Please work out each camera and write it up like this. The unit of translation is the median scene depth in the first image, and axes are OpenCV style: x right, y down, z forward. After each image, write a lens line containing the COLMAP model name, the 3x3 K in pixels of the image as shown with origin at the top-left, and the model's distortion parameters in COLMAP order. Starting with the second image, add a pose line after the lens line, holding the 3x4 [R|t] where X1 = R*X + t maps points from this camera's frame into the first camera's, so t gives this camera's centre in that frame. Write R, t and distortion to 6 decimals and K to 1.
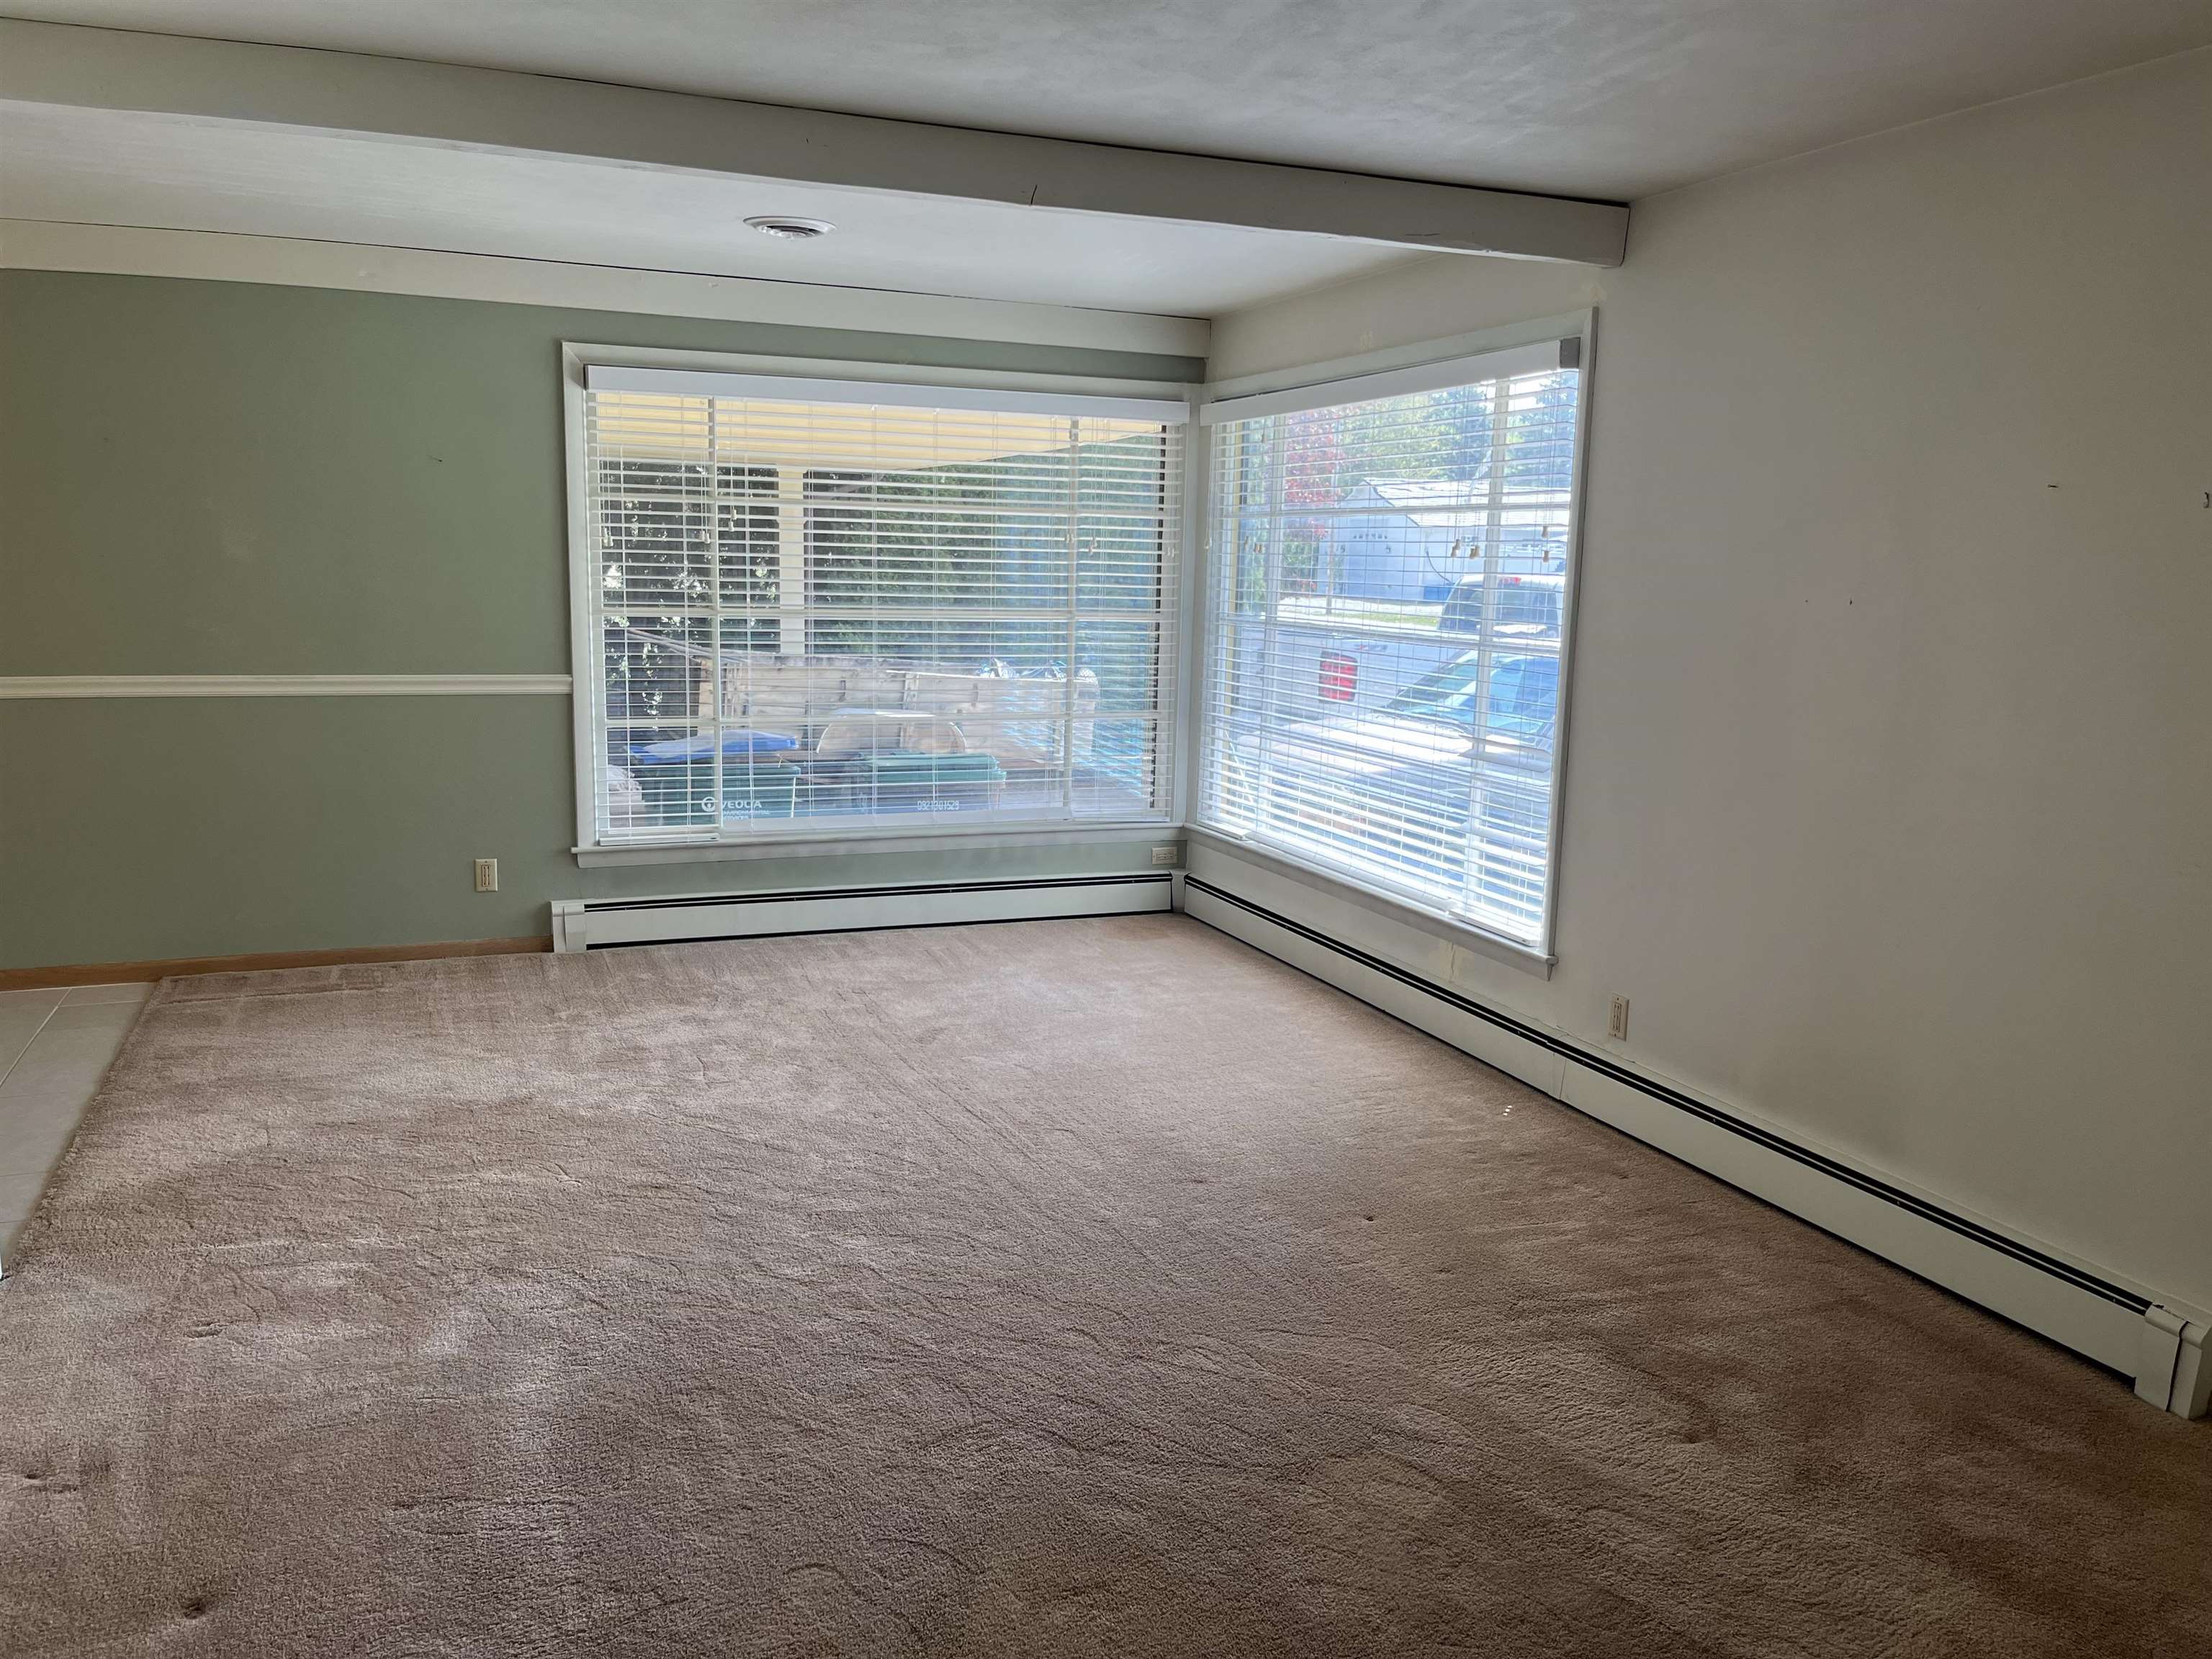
lens RADIAL K [[1681.7, 0, 1104.5], [0, 1681.7, 829.8], [0, 0, 1]] dist [0.004214, 0.000569]
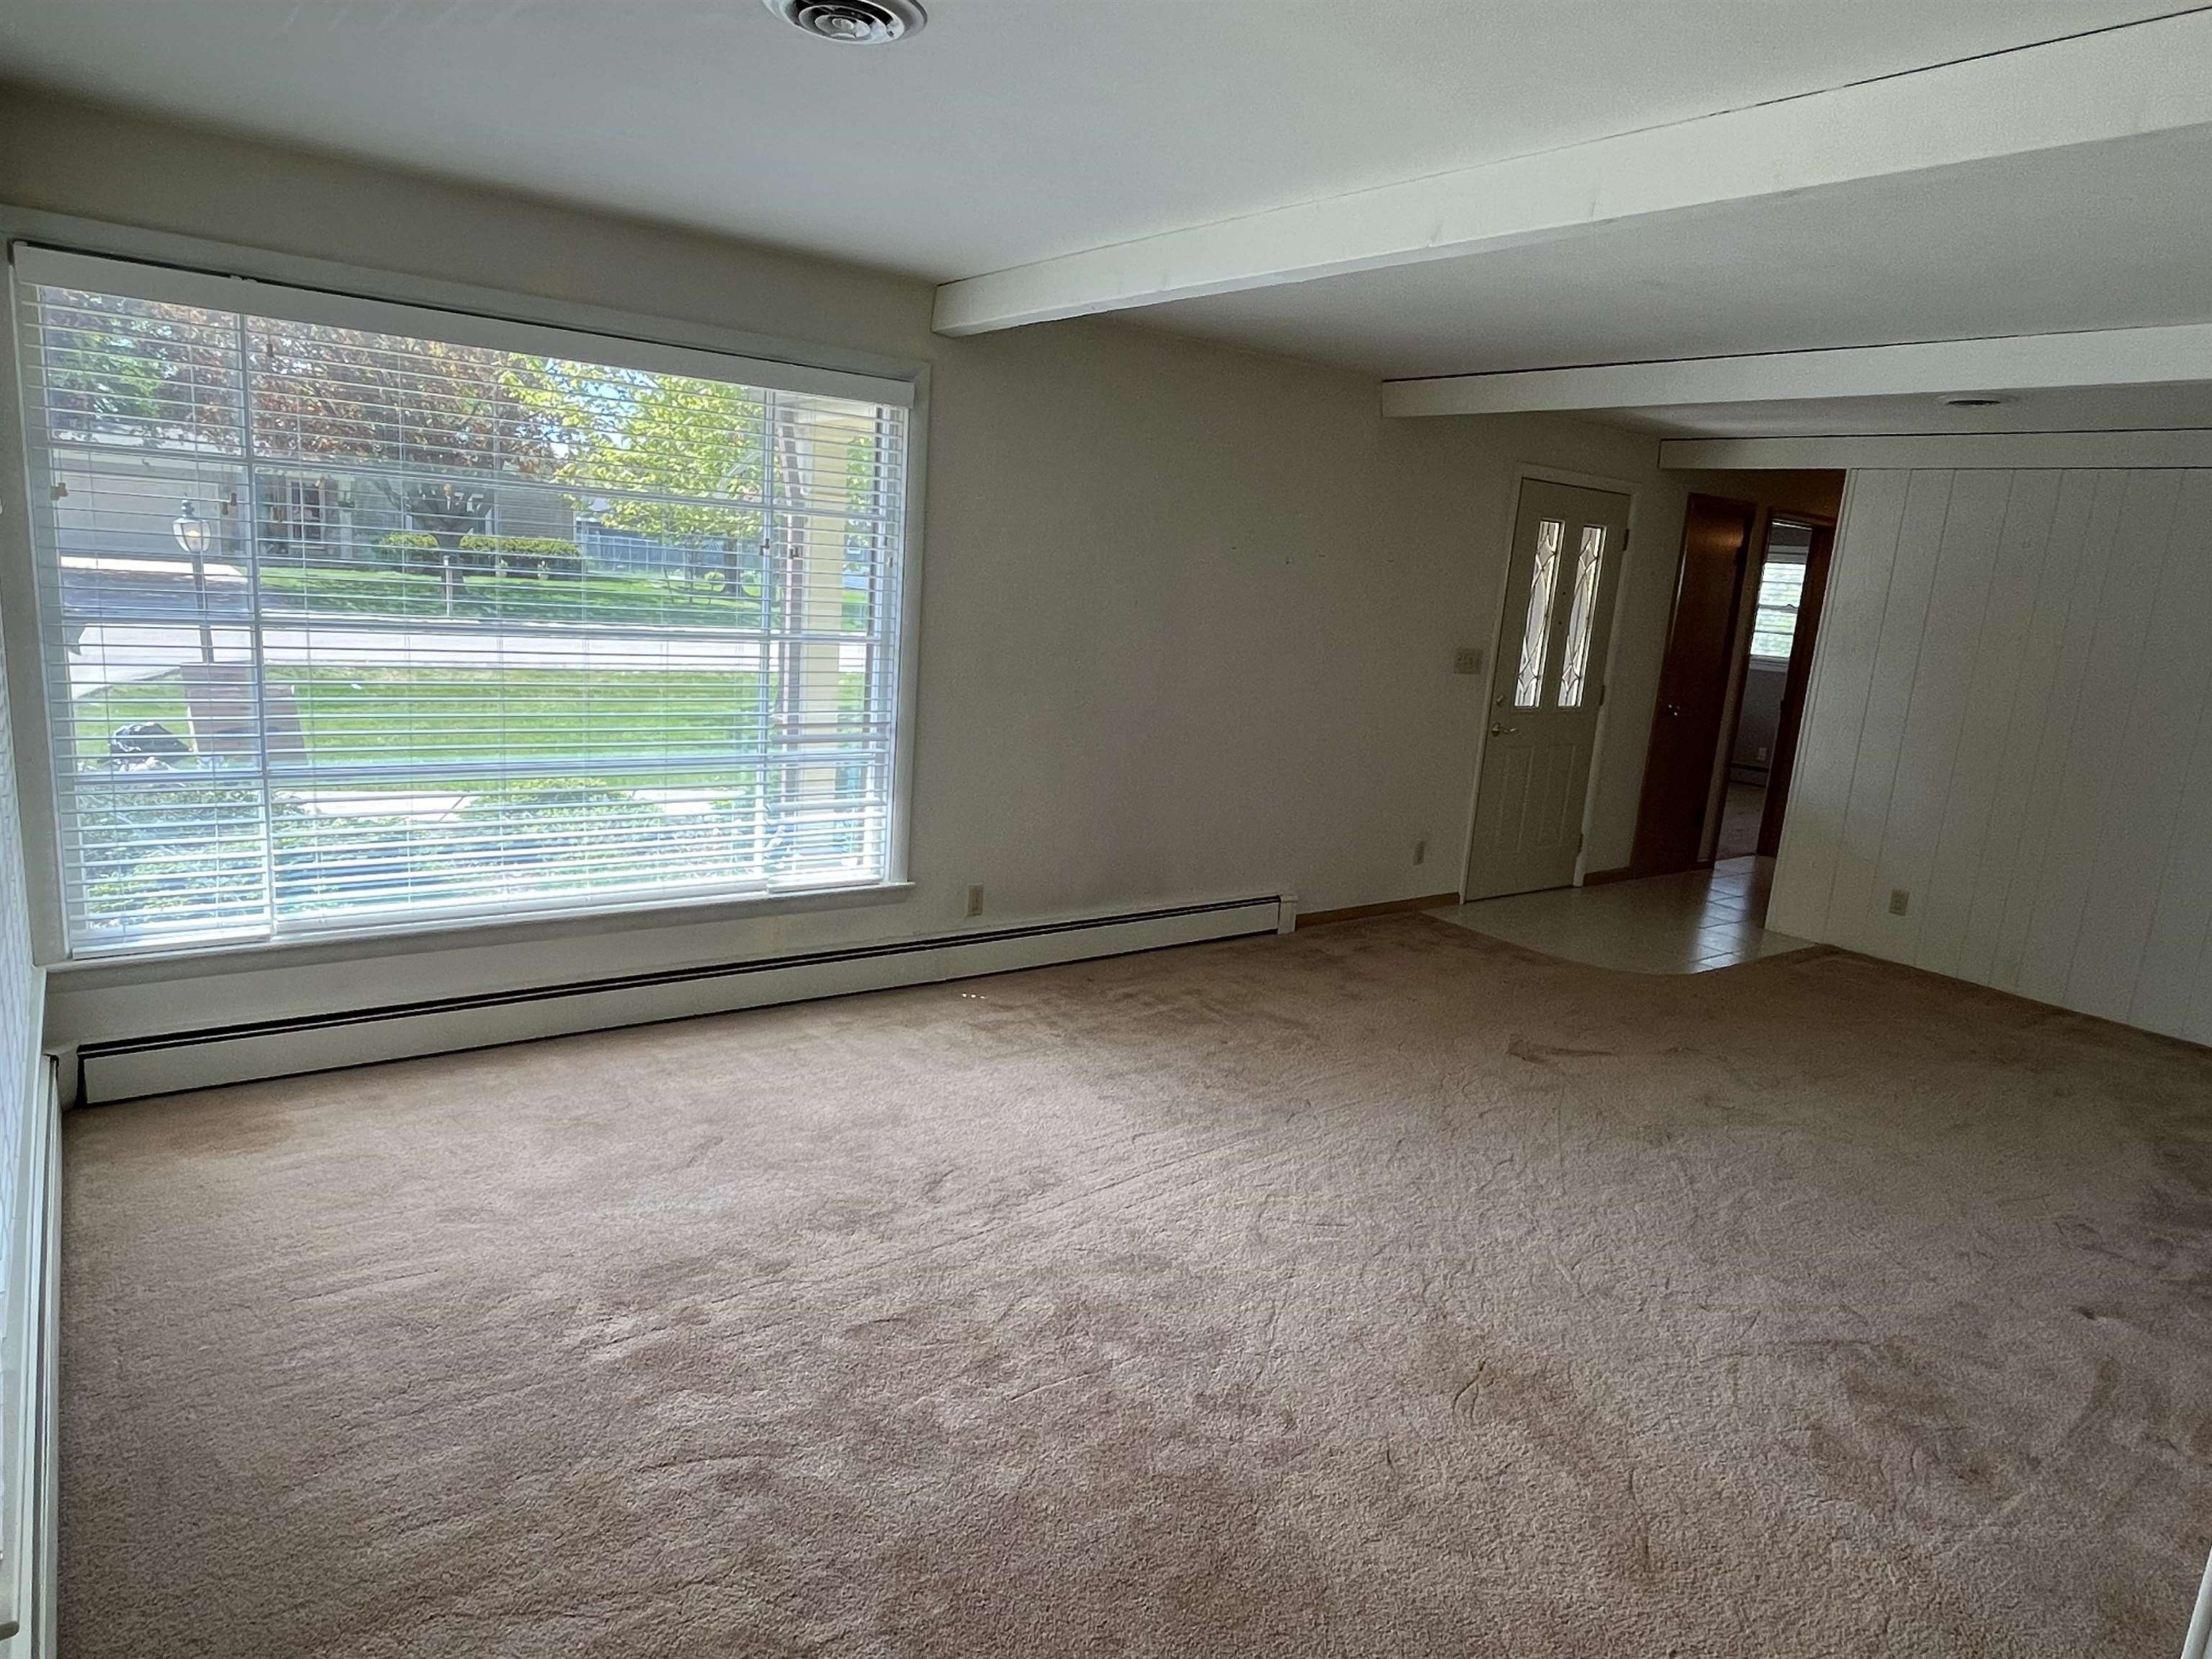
lens RADIAL K [[1328.4, 0, 1106.1], [0, 1328.4, 830.7], [0, 0, 1]] dist [0.000107, -0.001555]
pose [[-0.265447, -0.237112, 0.934514, -0.670753], [0.072184, 0.961678, 0.264508, -0.206555], [-0.961420, 0.137670, -0.238159, 1.056329]]
